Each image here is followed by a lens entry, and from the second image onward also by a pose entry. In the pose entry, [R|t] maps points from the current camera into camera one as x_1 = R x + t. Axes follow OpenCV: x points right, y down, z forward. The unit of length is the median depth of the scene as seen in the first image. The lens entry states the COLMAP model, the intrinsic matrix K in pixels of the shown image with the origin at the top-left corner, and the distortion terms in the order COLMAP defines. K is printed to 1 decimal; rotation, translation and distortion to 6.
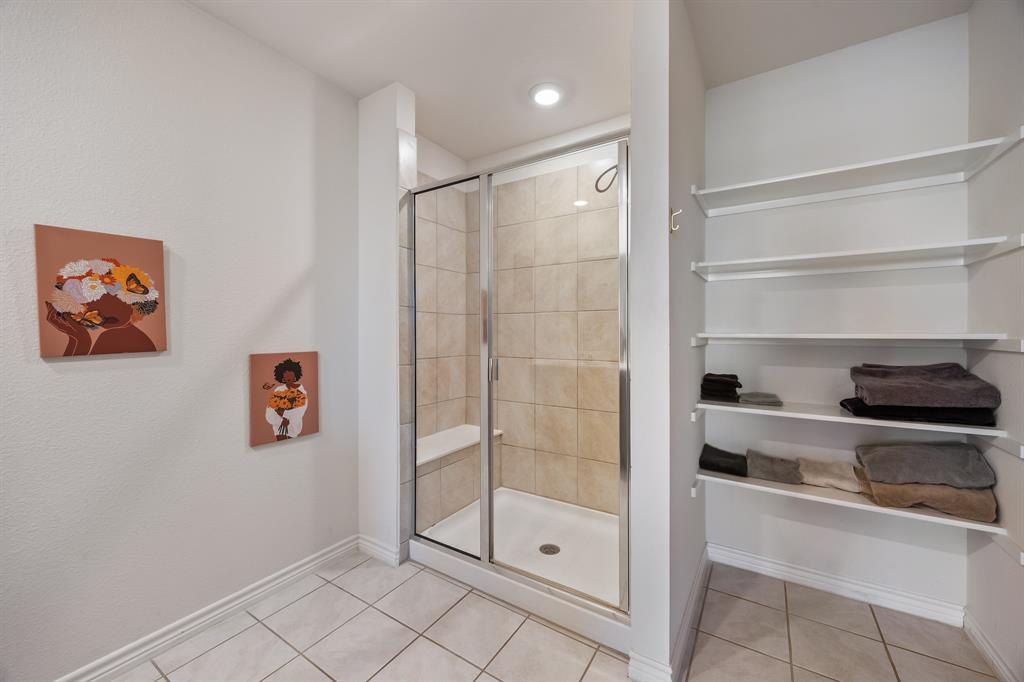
lens RADIAL K [[394.3, 0, 522.5], [0, 394.3, 332.8], [0, 0, 1]] dist [0.000617, -0.000201]
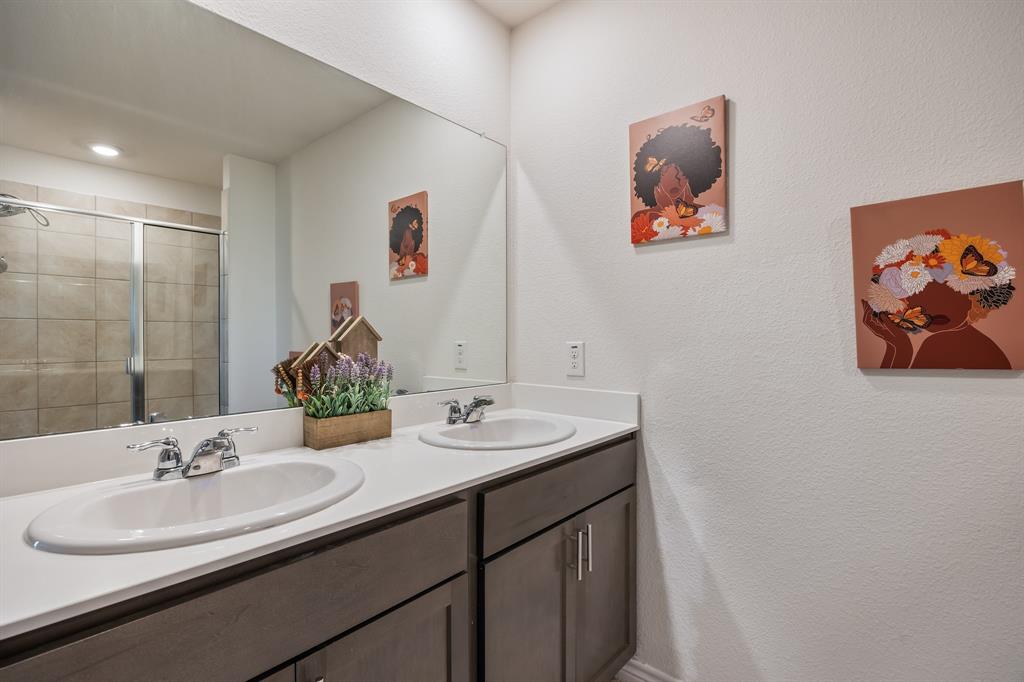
lens RADIAL K [[488.8, 0, 509.8], [0, 488.8, 339.9], [0, 0, 1]] dist [0.001784, 0.000347]
pose [[-0.157550, 0.006030, -0.987493, -0.067310], [0.002246, 0.999981, 0.005748, -0.002871], [0.987508, -0.001312, -0.157561, 0.304805]]
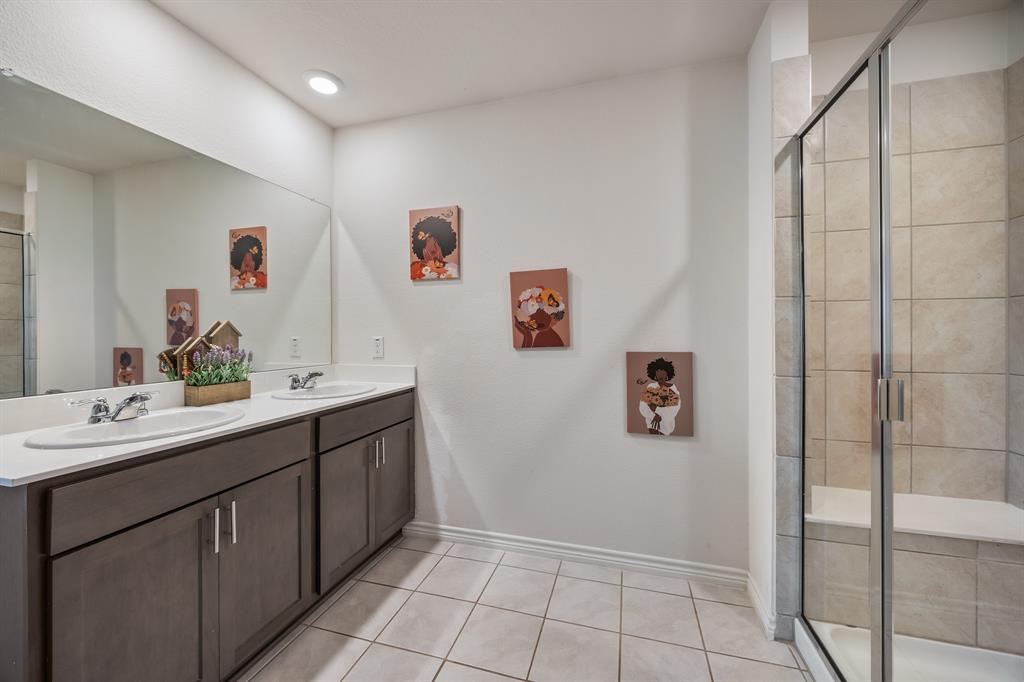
lens RADIAL K [[394.3, 0, 512.4], [0, 394.3, 334.3], [0, 0, 1]] dist [0.000617, -0.000201]
pose [[0.266542, 0.001136, -0.963823, 0.322989], [0.005187, 0.999983, 0.002614, -0.001619], [0.963809, -0.005696, 0.266532, 0.363156]]
